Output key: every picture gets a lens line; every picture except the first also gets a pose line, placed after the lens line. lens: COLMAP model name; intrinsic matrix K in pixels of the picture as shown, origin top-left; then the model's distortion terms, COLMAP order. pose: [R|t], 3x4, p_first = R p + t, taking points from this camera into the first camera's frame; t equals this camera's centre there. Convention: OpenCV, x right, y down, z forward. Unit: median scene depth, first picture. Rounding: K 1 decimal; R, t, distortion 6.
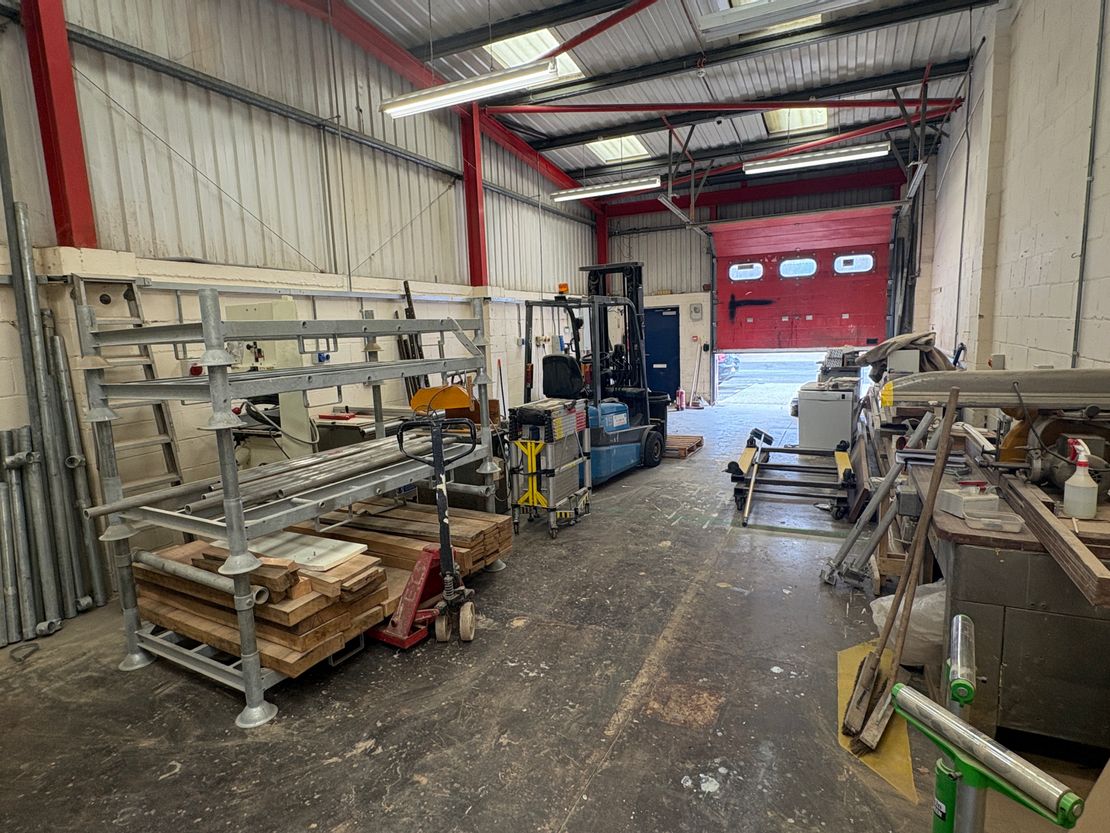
lens RADIAL K [[605.6, 0, 555.0], [0, 605.6, 416.5], [0, 0, 1]] dist [-0.002624, 0.000843]
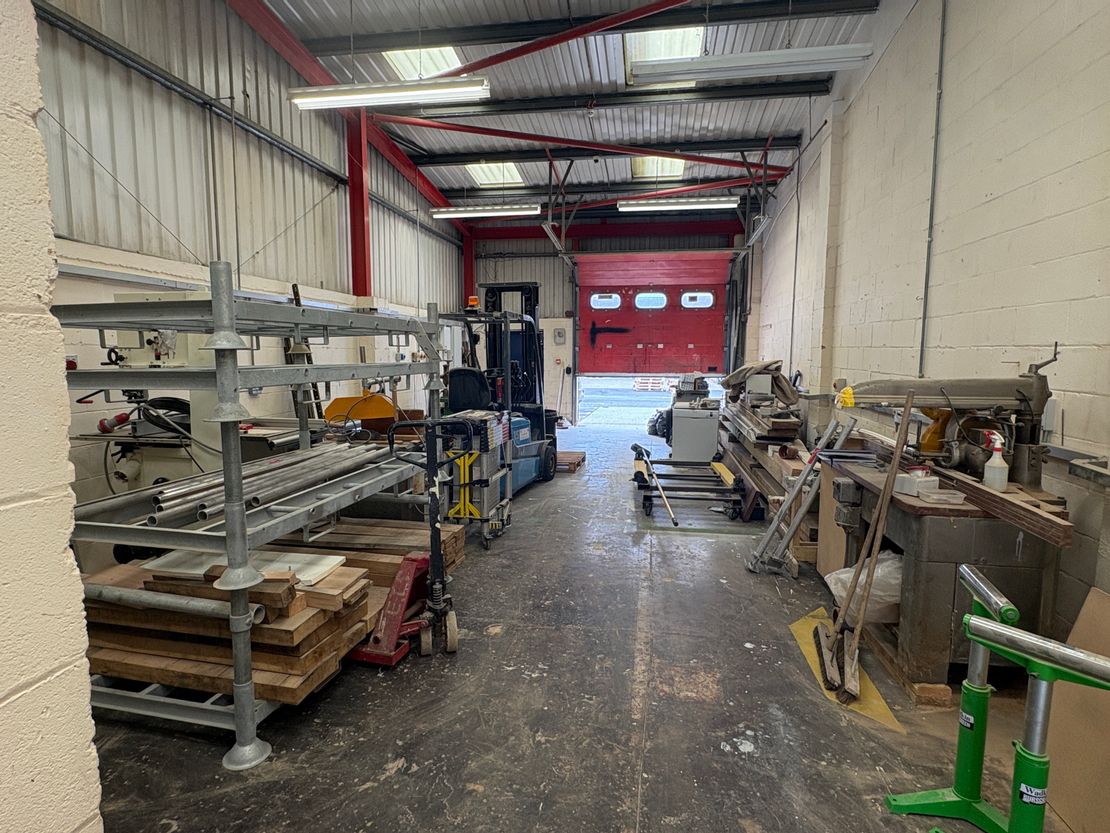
lens RADIAL K [[605.8, 0, 555.0], [0, 605.8, 416.5], [0, 0, 1]] dist [-0.000142, 0.000125]
pose [[0.957009, 0.009929, 0.289888, -0.161985], [0.002691, 0.999067, -0.043103, 0.023626], [-0.290046, 0.042030, 0.956089, 0.010424]]
